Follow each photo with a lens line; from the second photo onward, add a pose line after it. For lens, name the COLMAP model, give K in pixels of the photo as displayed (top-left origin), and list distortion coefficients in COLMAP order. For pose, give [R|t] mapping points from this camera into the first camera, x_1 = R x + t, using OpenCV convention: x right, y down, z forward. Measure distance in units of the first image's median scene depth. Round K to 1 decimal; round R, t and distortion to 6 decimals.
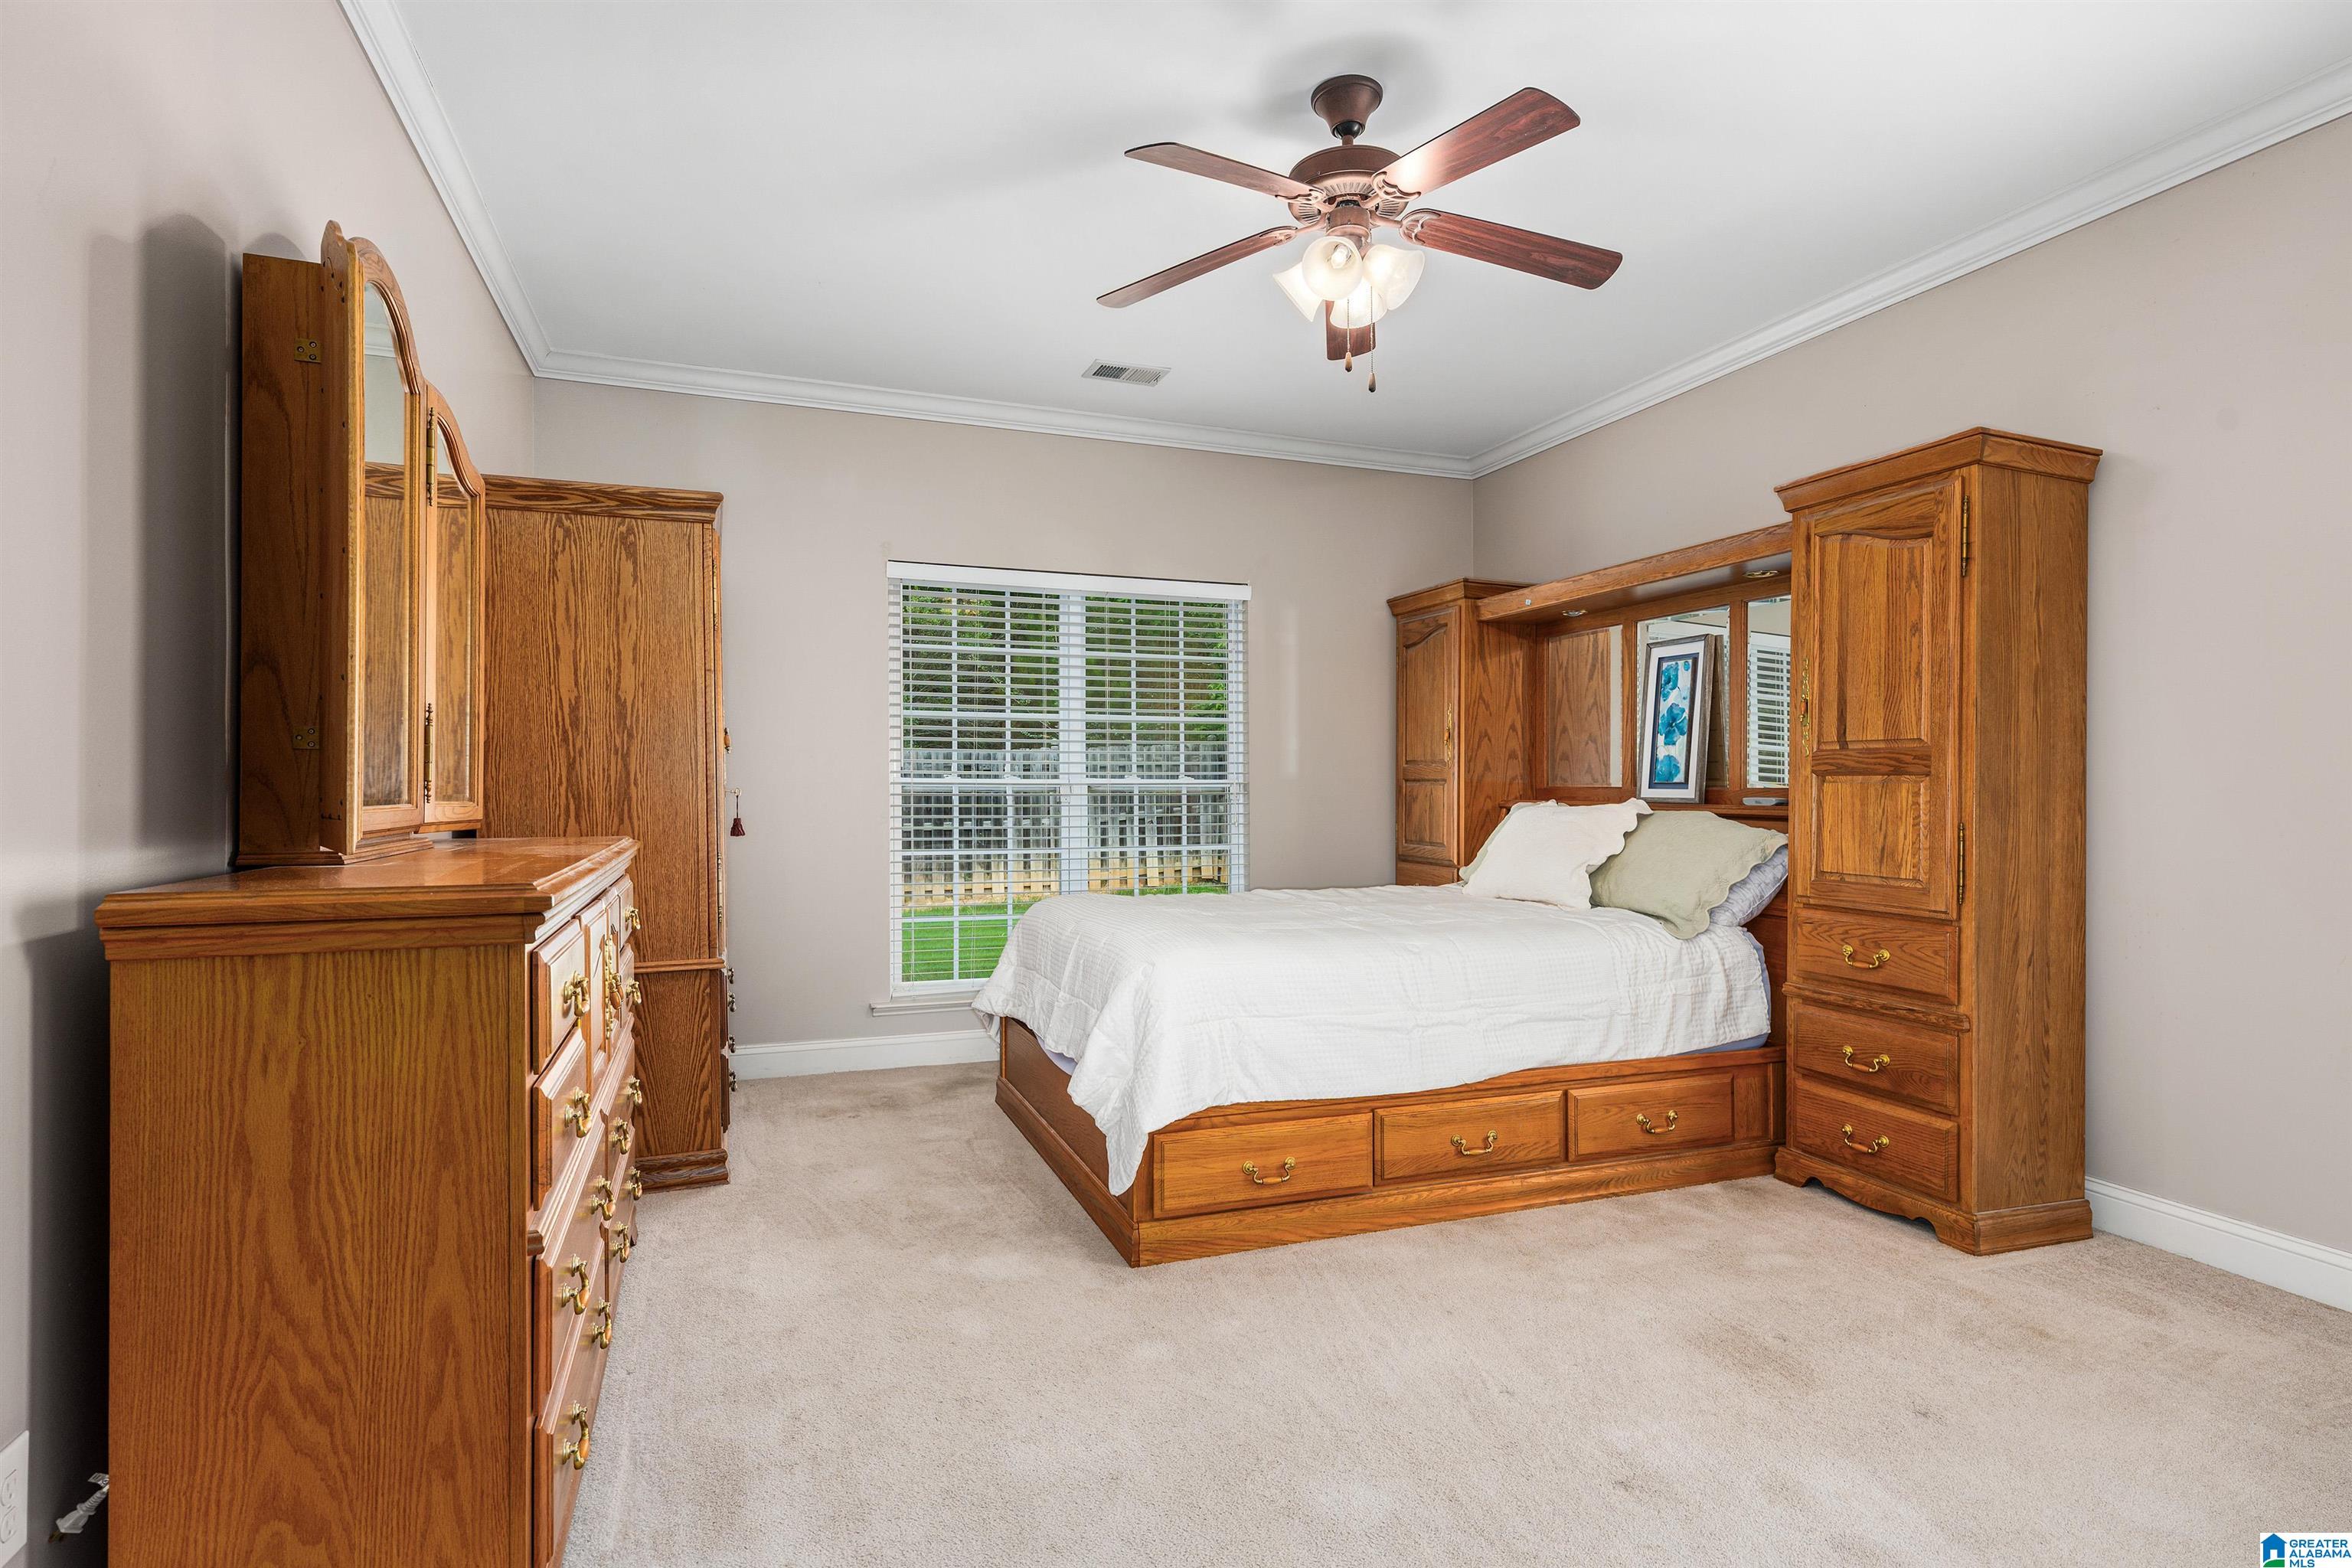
lens RADIAL K [[1188.3, 0, 1179.0], [0, 1188.3, 774.7], [0, 0, 1]] dist [-0.000451, -0.000220]
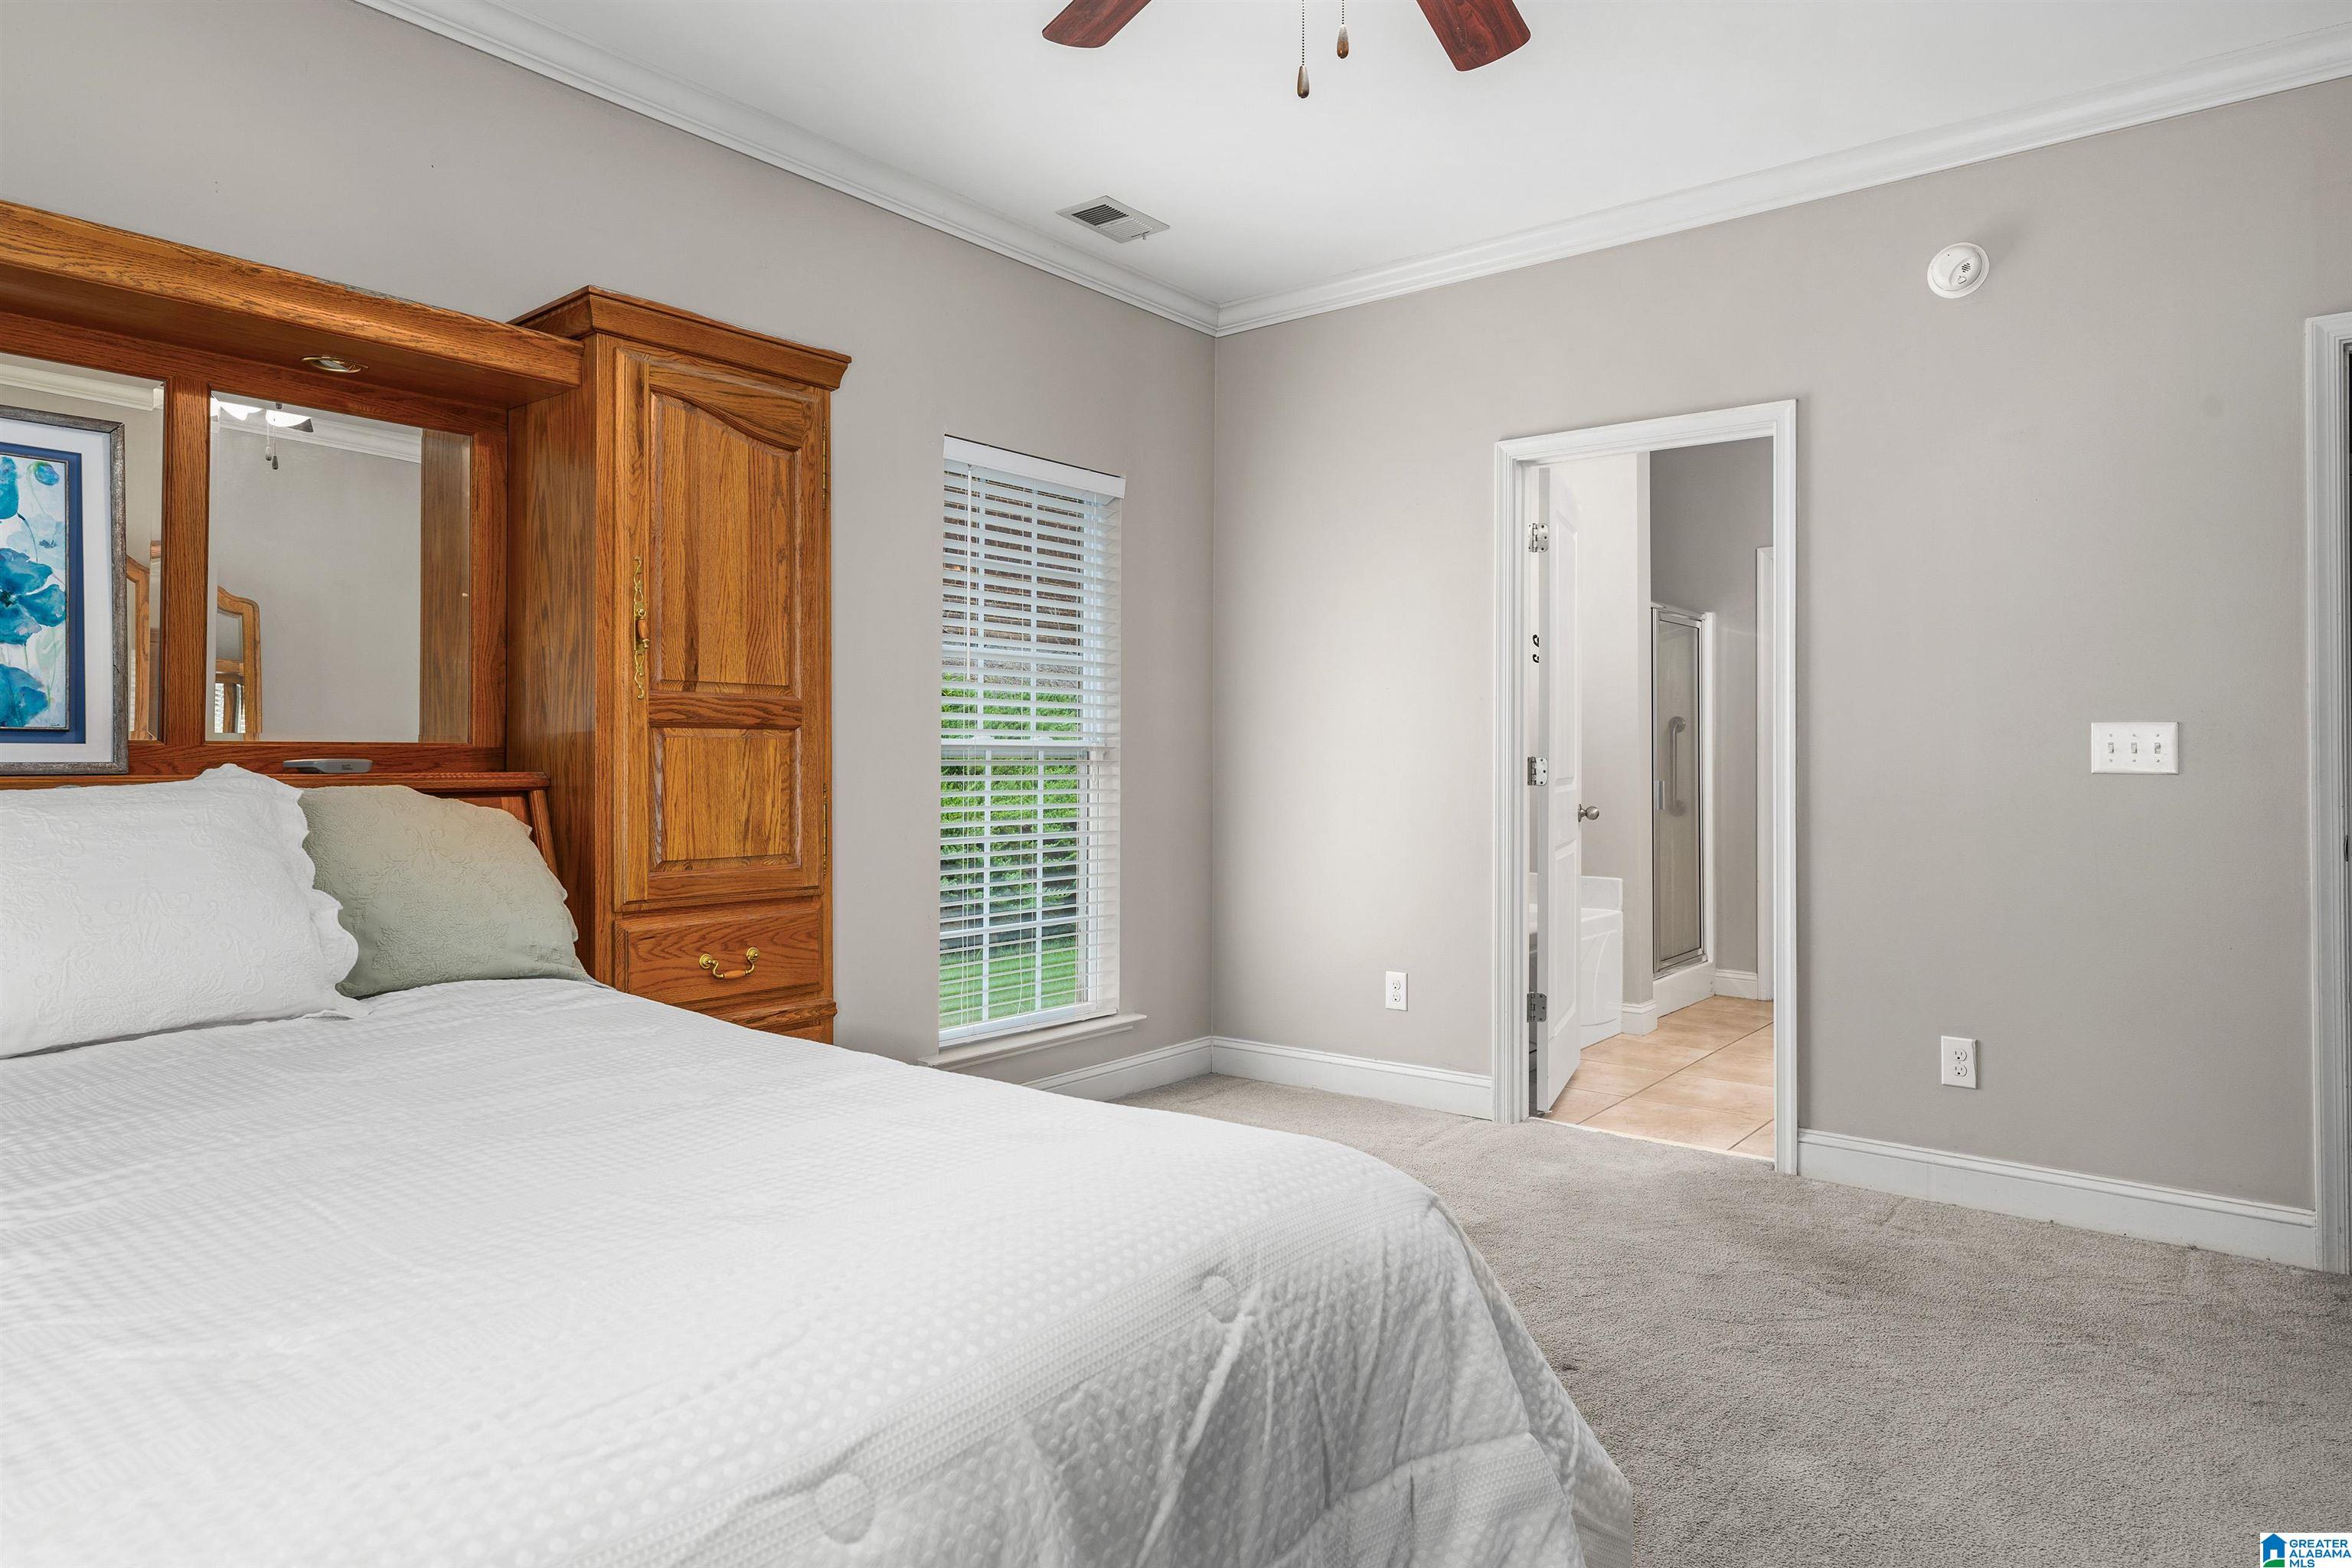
lens RADIAL K [[1341.9, 0, 1175.0], [0, 1341.9, 770.8], [0, 0, 1]] dist [0.001128, 0.000866]
pose [[-0.506465, -0.000055, 0.862260, -0.318872], [-0.006013, 0.999976, -0.003469, 0.029089], [-0.862239, -0.006942, -0.506453, 1.170872]]
